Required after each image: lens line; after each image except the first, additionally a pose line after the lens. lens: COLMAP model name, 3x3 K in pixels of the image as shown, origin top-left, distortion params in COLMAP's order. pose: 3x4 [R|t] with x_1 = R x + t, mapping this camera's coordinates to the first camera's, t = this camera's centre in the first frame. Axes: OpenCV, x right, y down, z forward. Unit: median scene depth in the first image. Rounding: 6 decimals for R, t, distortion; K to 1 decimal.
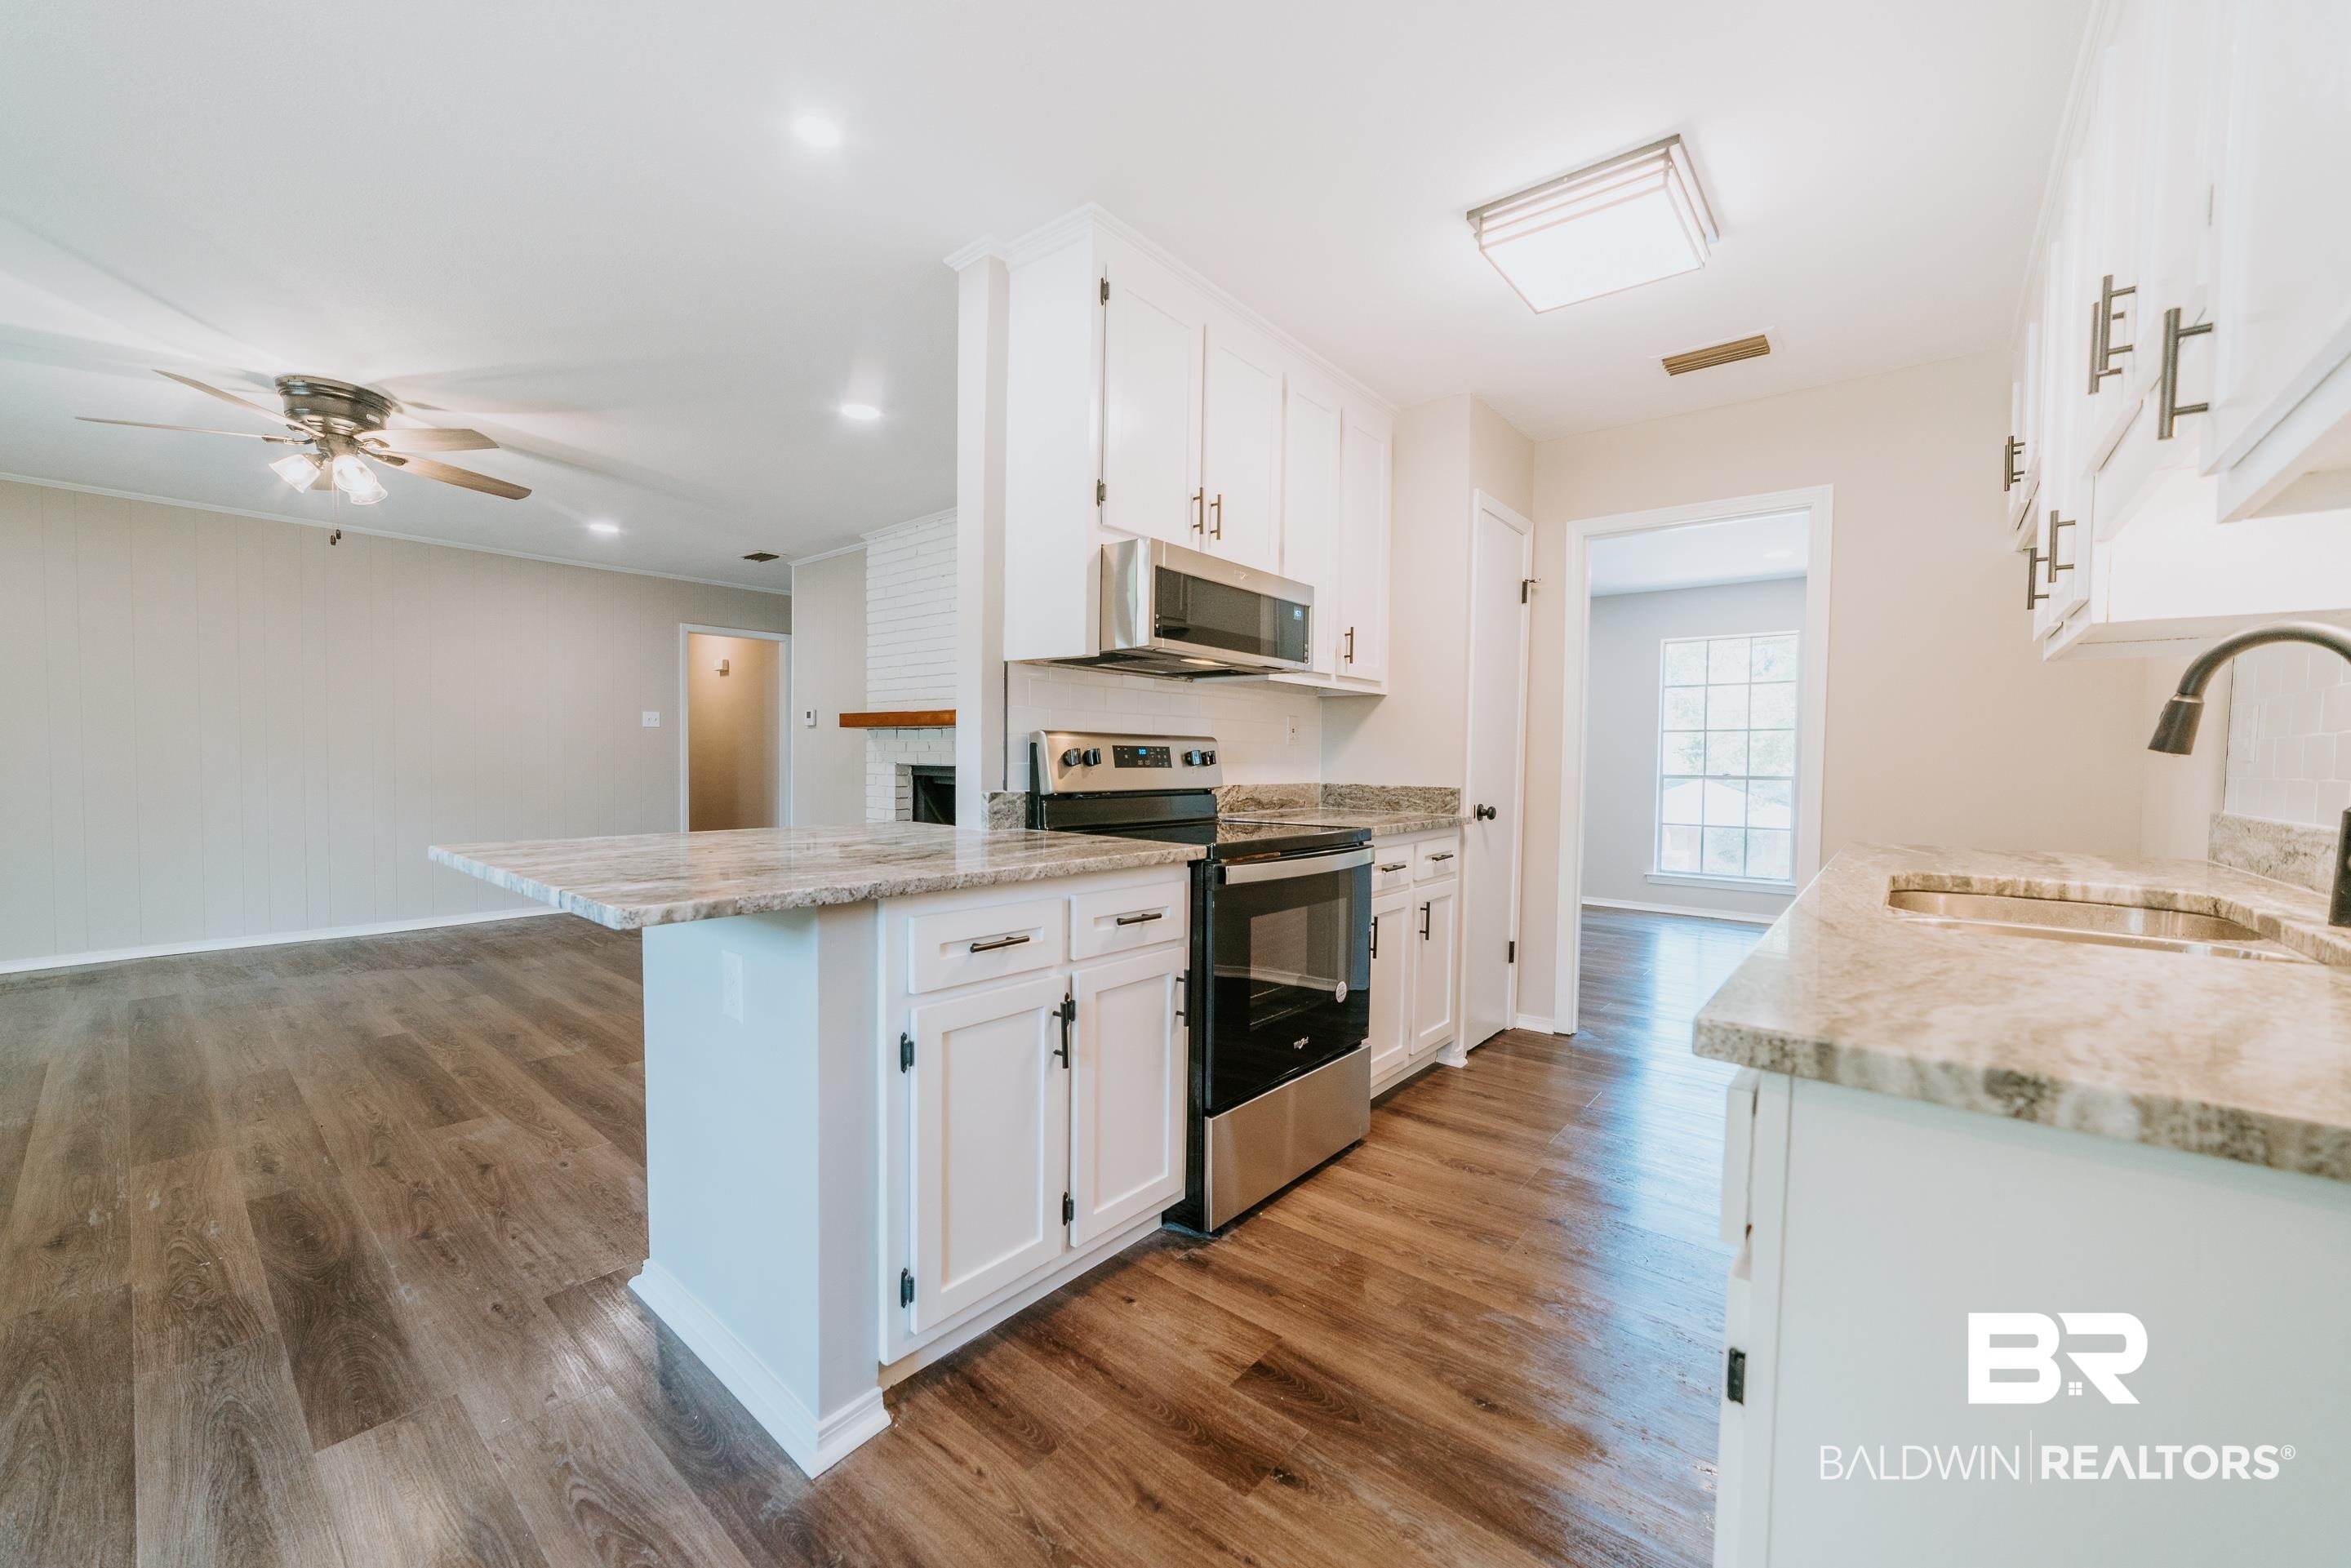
lens RADIAL K [[895.6, 0, 1175.5], [0, 895.6, 784.0], [0, 0, 1]] dist [-0.021203, 0.007941]
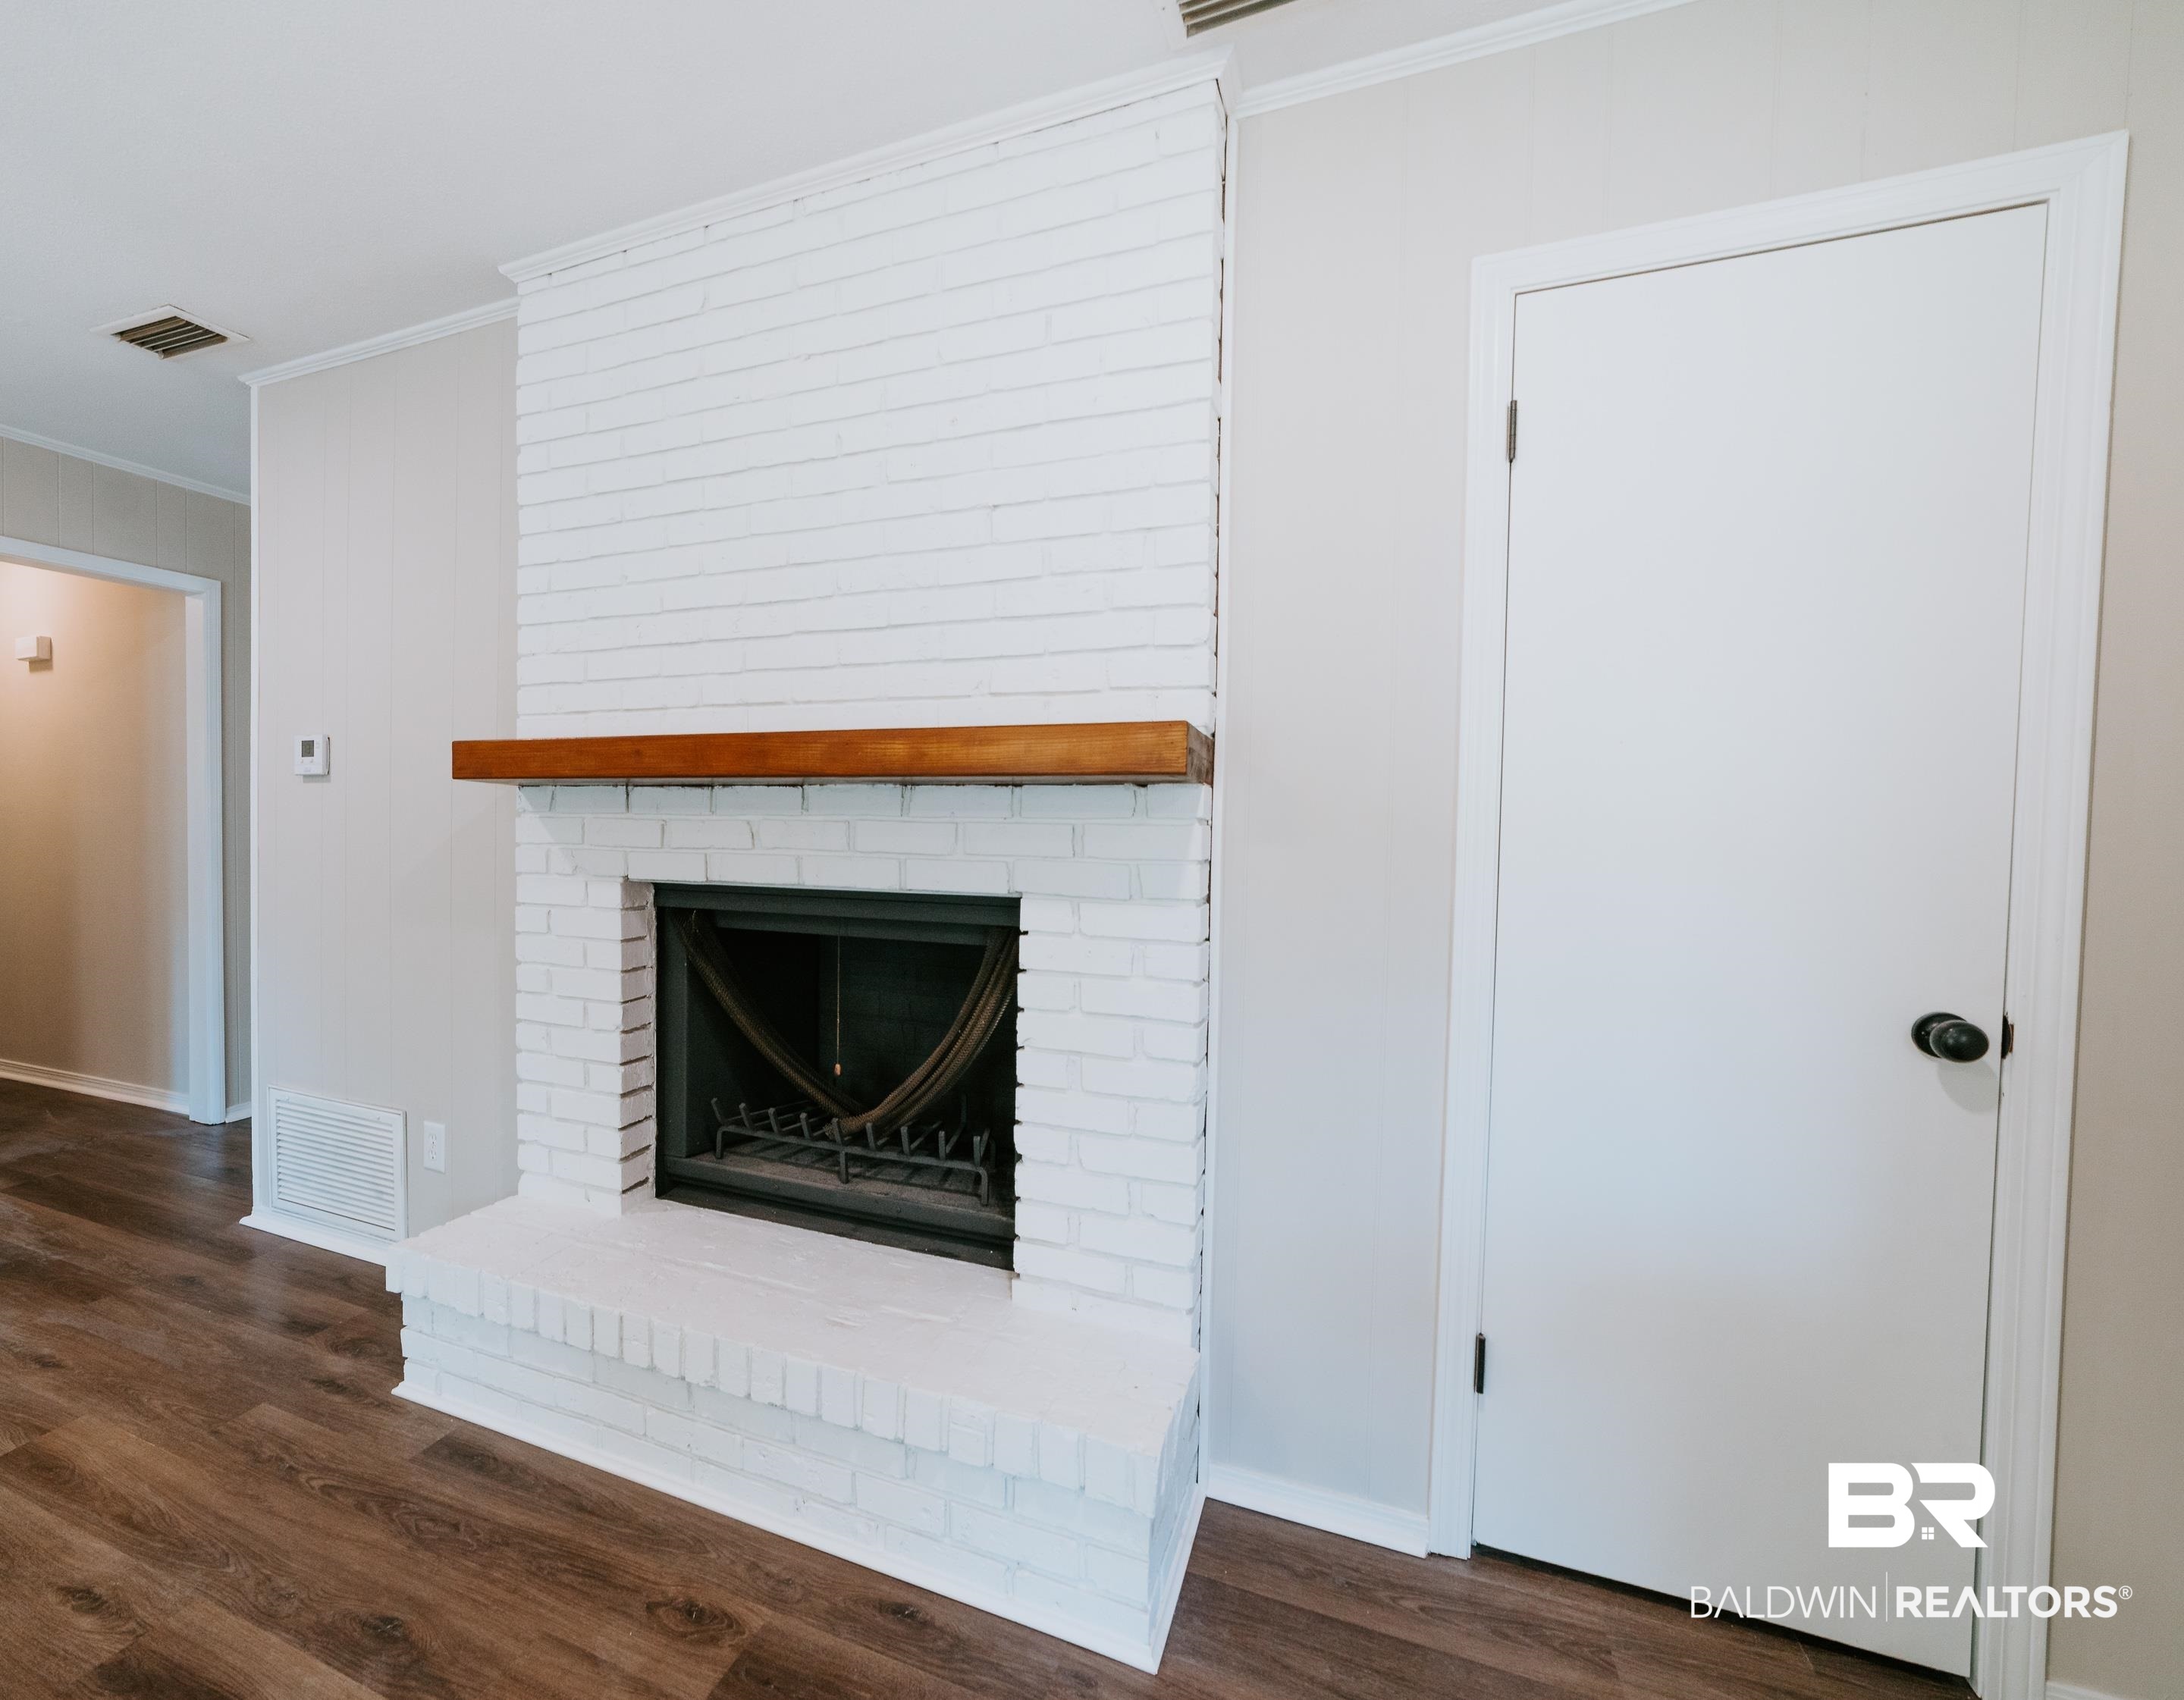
lens RADIAL K [[1007.7, 0, 900.7], [0, 1007.7, 856.4], [0, 0, 1]] dist [-0.020247, 0.000396]
pose [[0.967681, -0.005878, 0.252108, -0.623393], [0.005498, 0.999982, 0.002211, -0.065722], [-0.252117, -0.000754, 0.967696, 1.154298]]
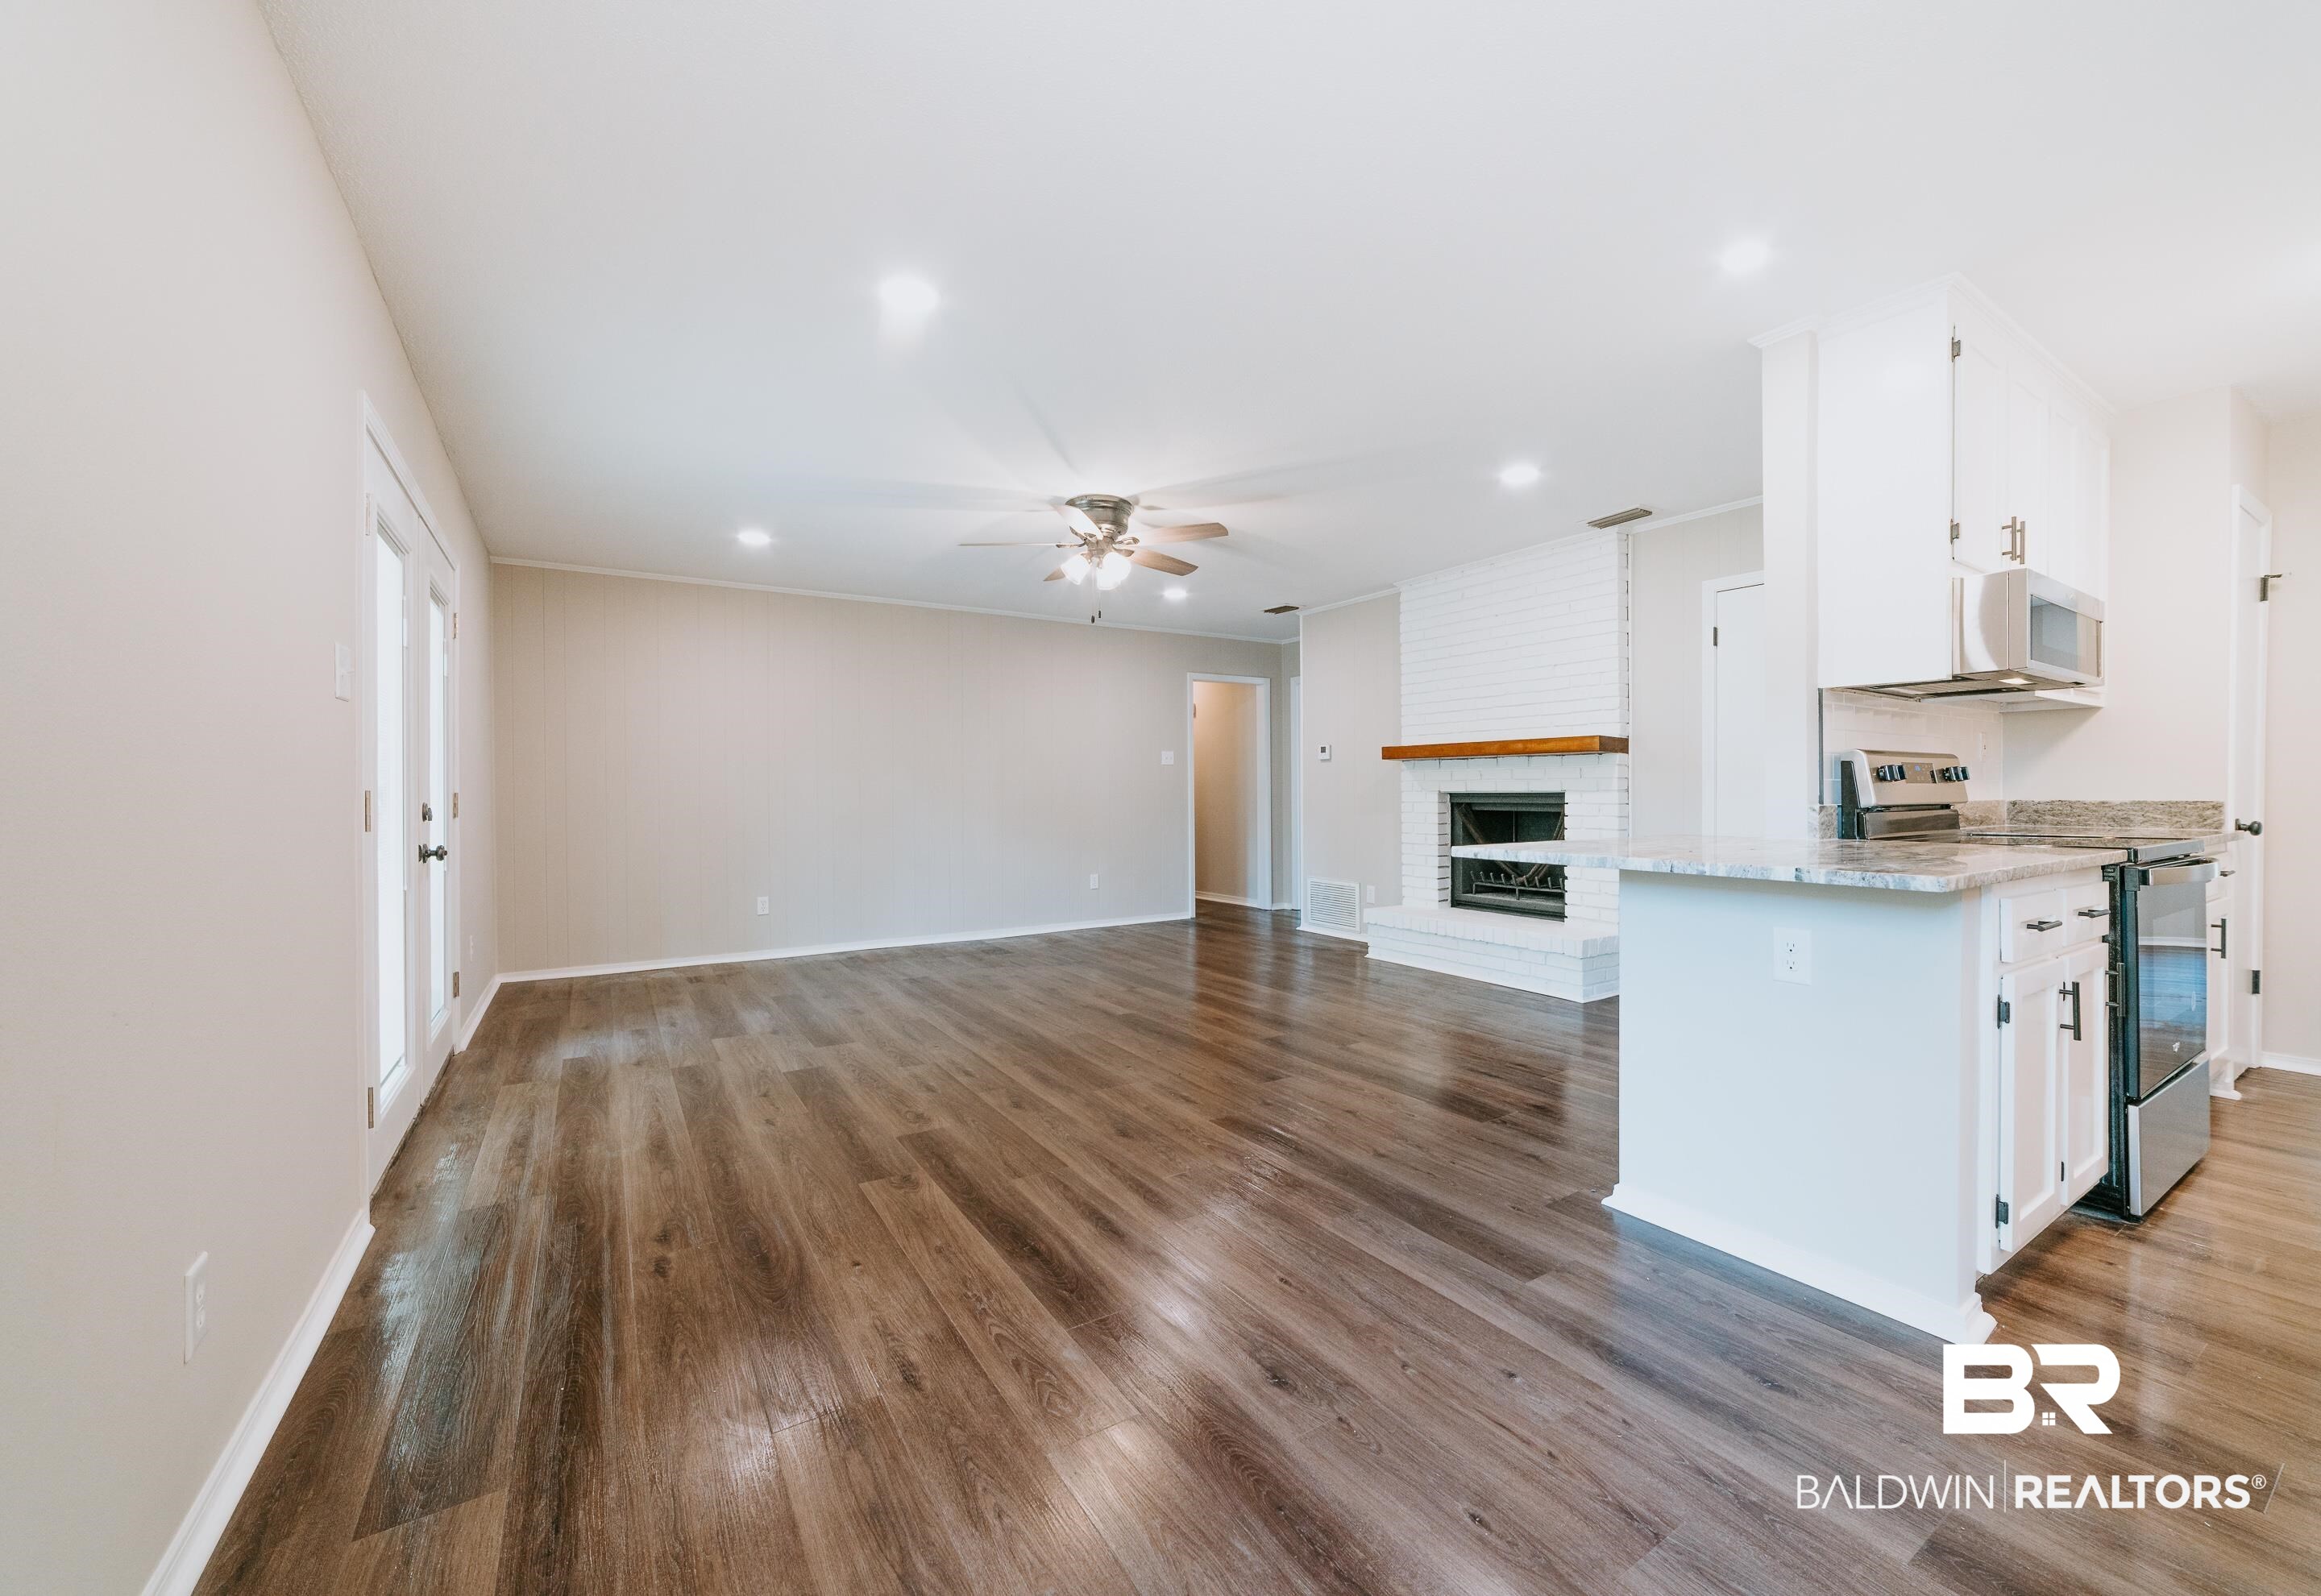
lens RADIAL K [[912.1, 0, 1212.5], [0, 912.1, 799.0], [0, 0, 1]] dist [-0.000958, 0.000141]
pose [[0.962232, -0.014716, -0.271832, -0.560728], [0.008800, 0.999697, -0.022970, 0.018199], [0.272088, 0.019710, 0.962071, -0.273490]]
